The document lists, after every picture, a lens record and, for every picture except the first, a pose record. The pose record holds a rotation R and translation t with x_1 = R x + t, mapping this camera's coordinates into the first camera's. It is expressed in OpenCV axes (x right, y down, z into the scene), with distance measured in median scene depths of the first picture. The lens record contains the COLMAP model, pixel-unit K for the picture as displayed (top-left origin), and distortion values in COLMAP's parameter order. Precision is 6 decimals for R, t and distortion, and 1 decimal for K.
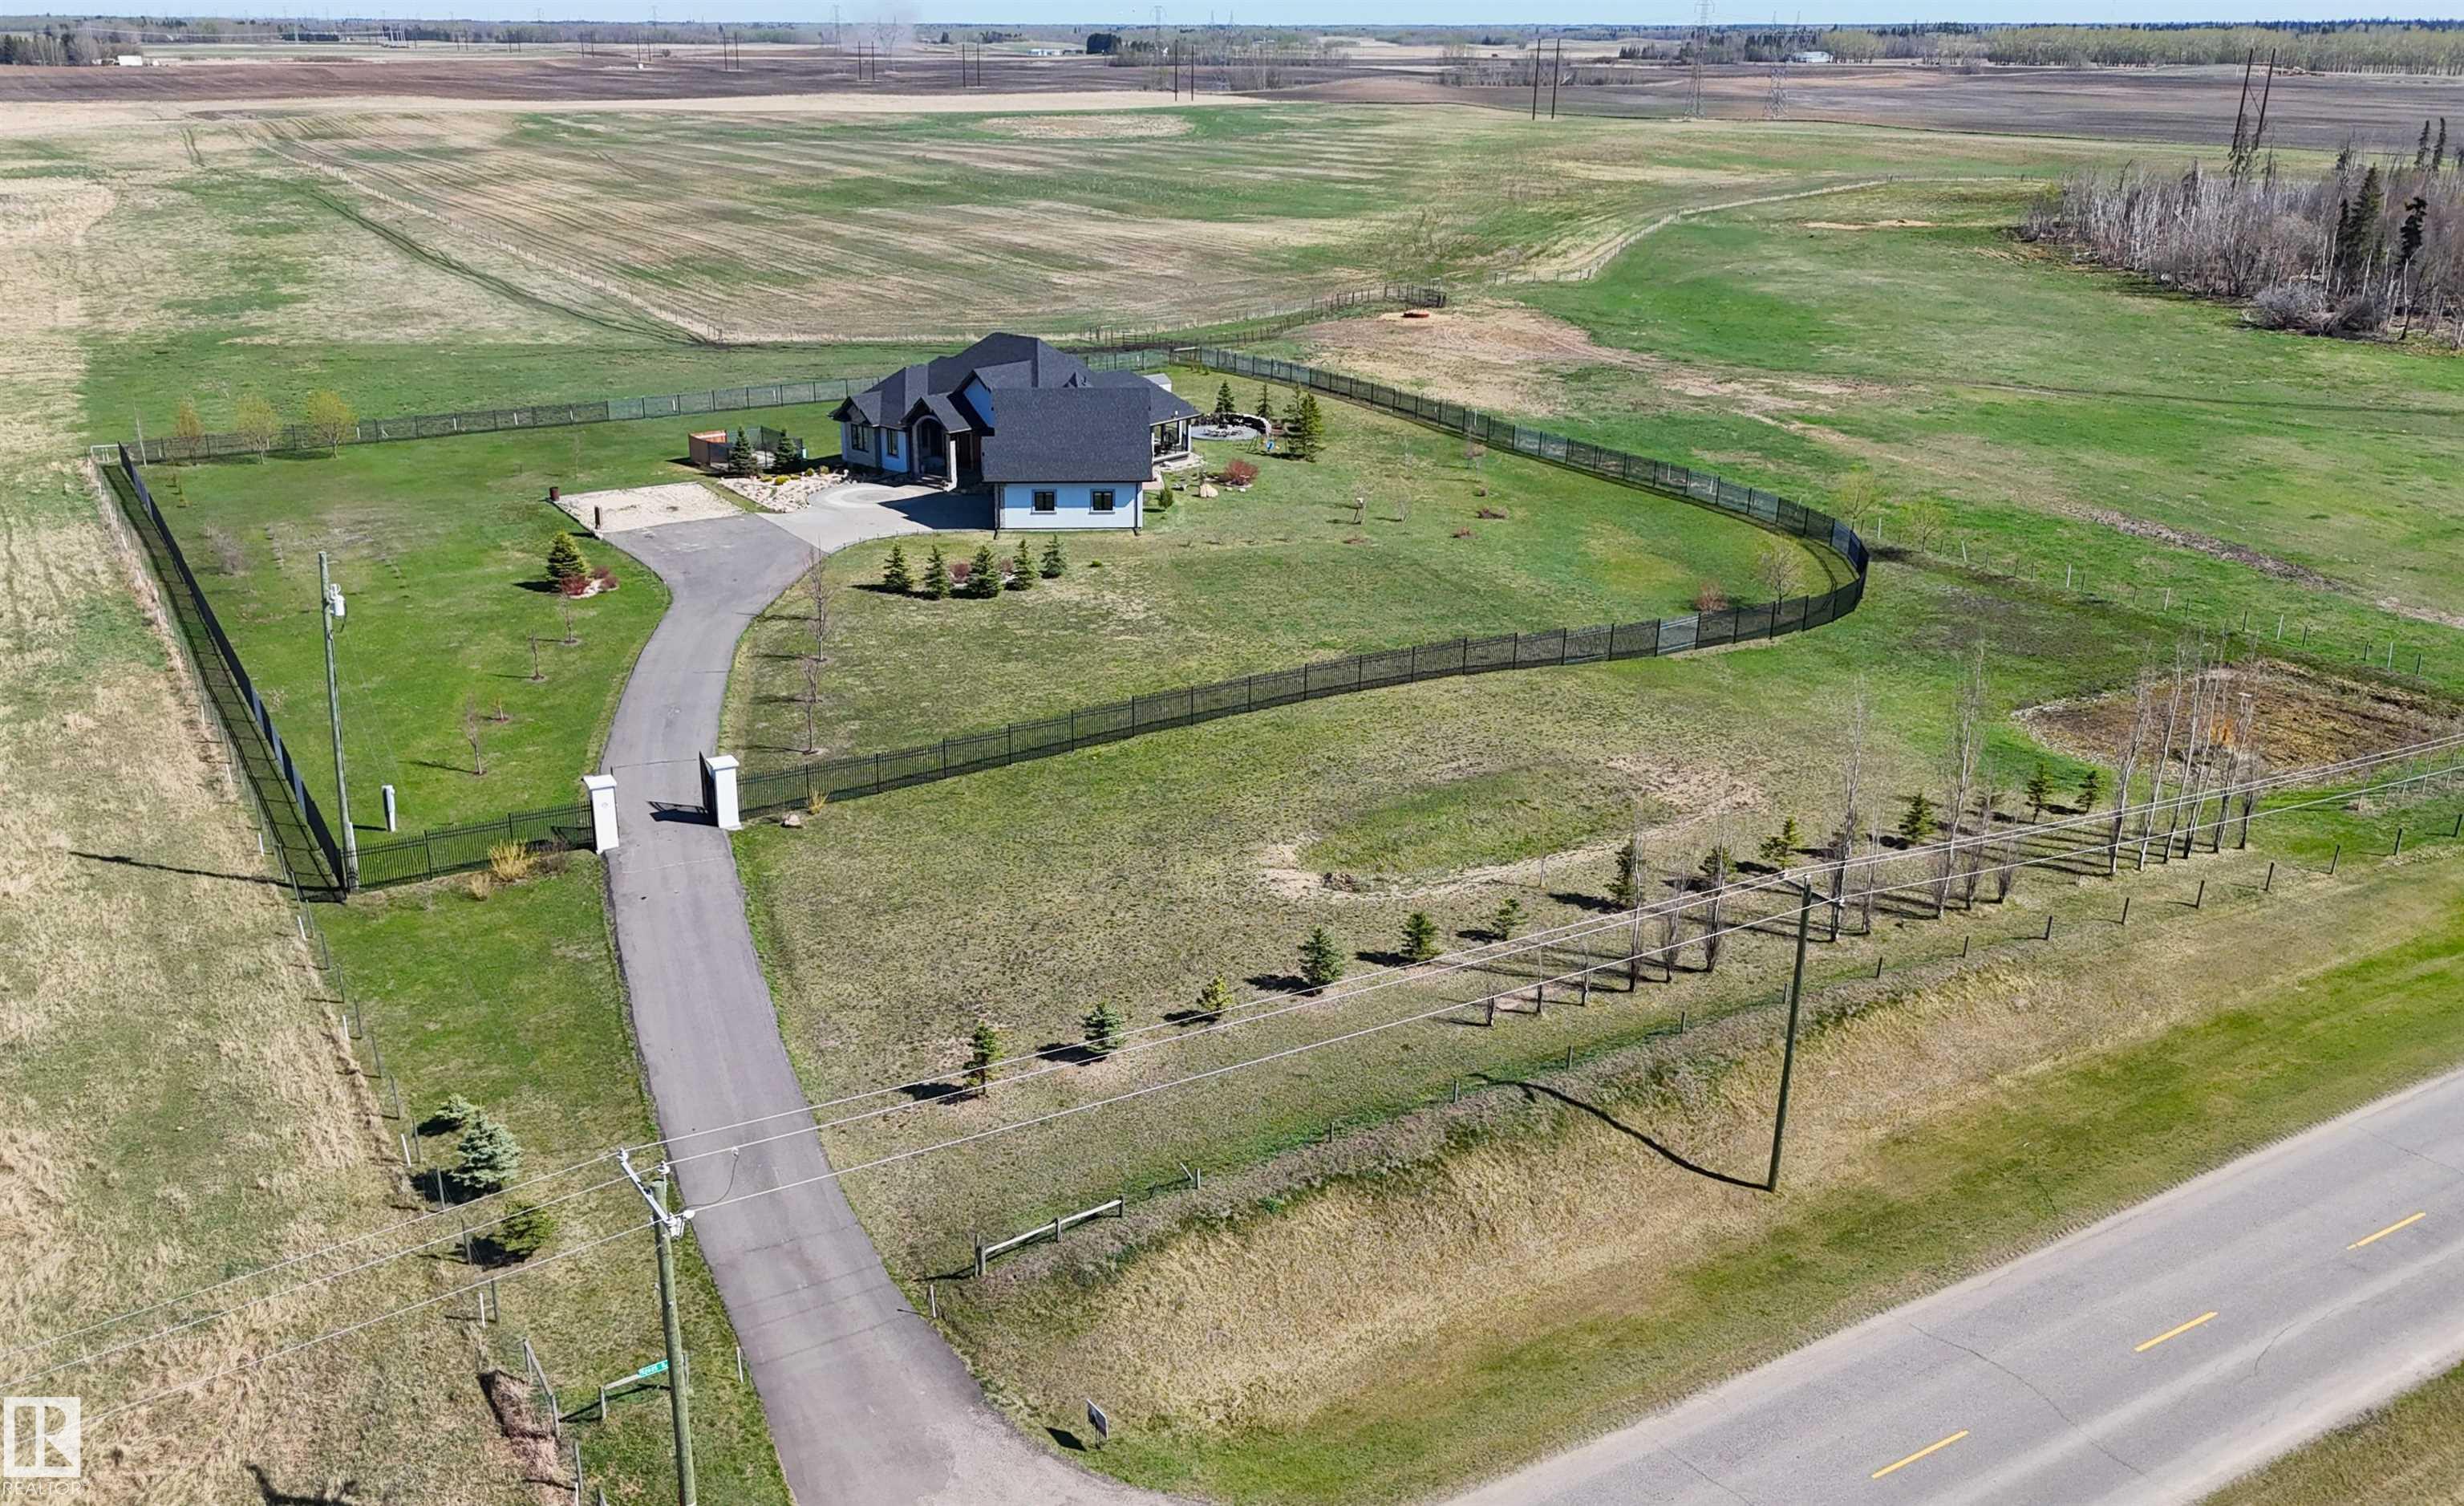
lens RADIAL K [[2046.9, 0, 1232.0], [0, 2046.9, 753.0], [0, 0, 1]] dist [0.008895, 0.000072]
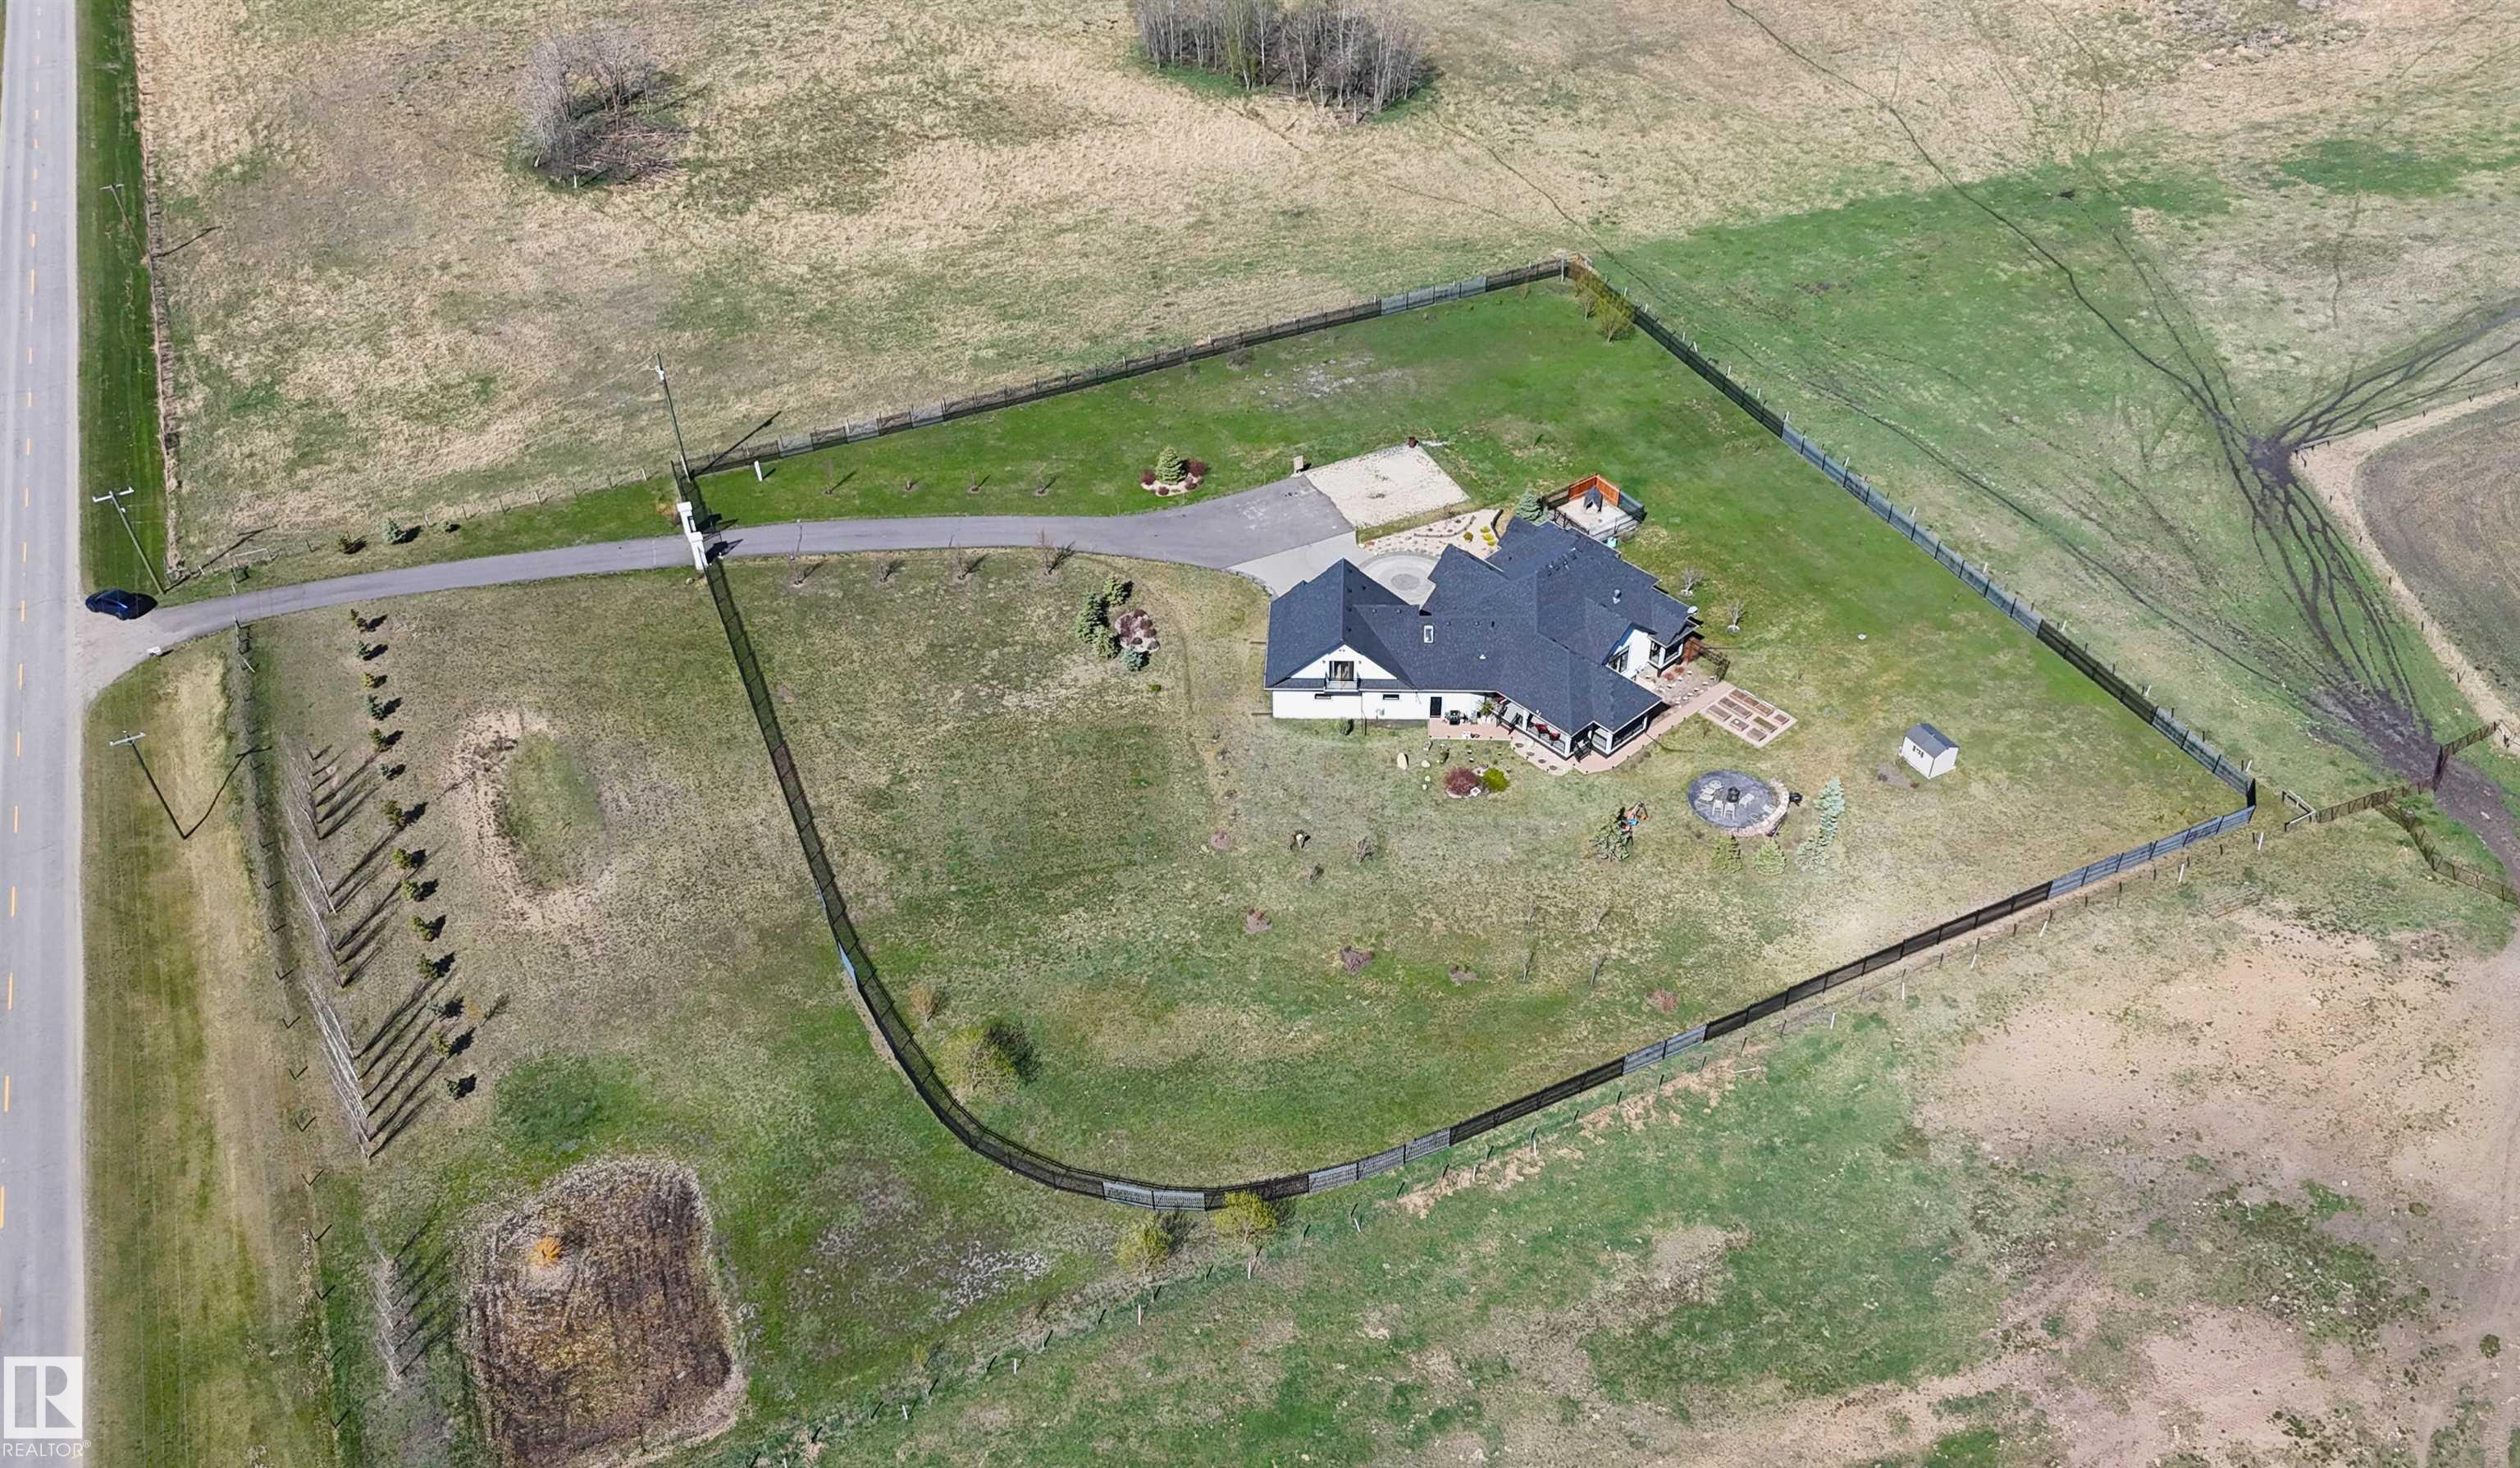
lens RADIAL K [[1982.7, 0, 1260.0], [0, 1982.7, 734.0], [0, 0, 1]] dist [0.077540, -0.096346]
pose [[-0.138273, 0.634387, -0.760548, 1.013691], [-0.317011, 0.699173, 0.640828, -1.012876], [0.938288, 0.329712, 0.104431, 1.063239]]
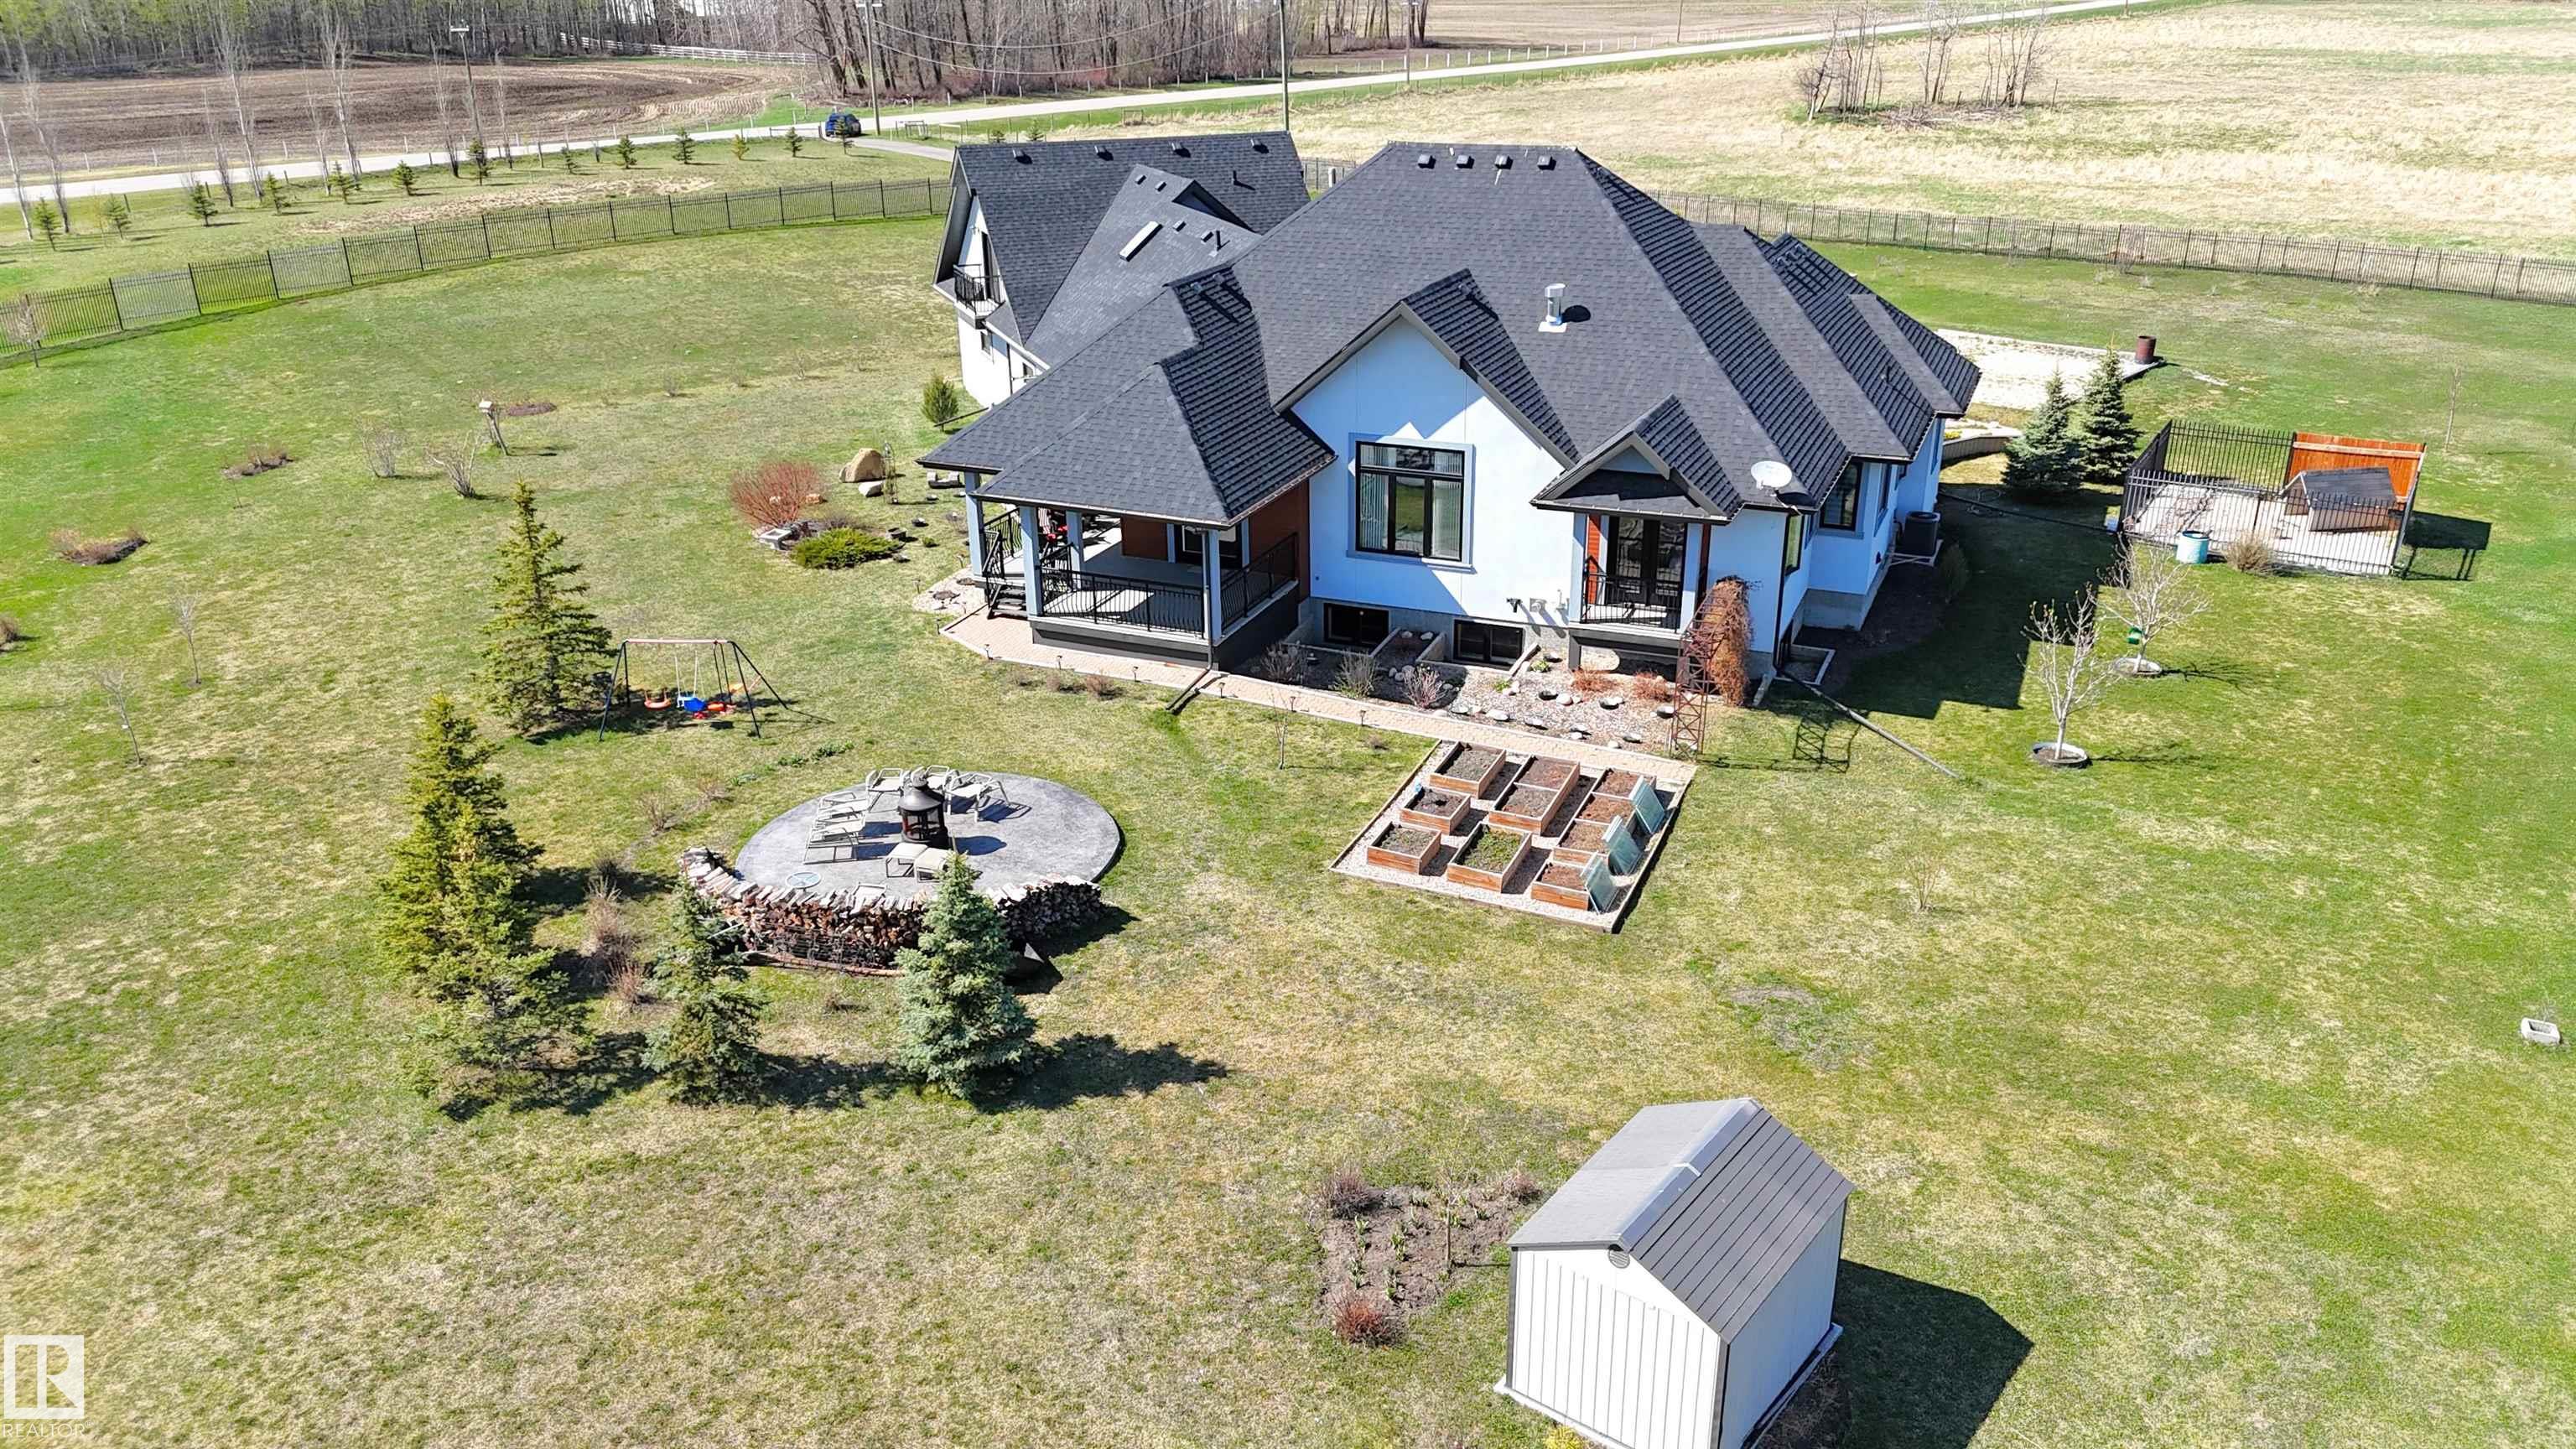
lens RADIAL K [[1862.5, 0, 1288.0], [0, 1862.5, 724.5], [0, 0, 1]] dist [0.060513, -0.066344]
pose [[-0.958177, 0.110686, -0.263904, 0.015759], [-0.097013, 0.741938, 0.663413, -0.445872], [0.269231, 0.661269, -0.700170, 1.711379]]
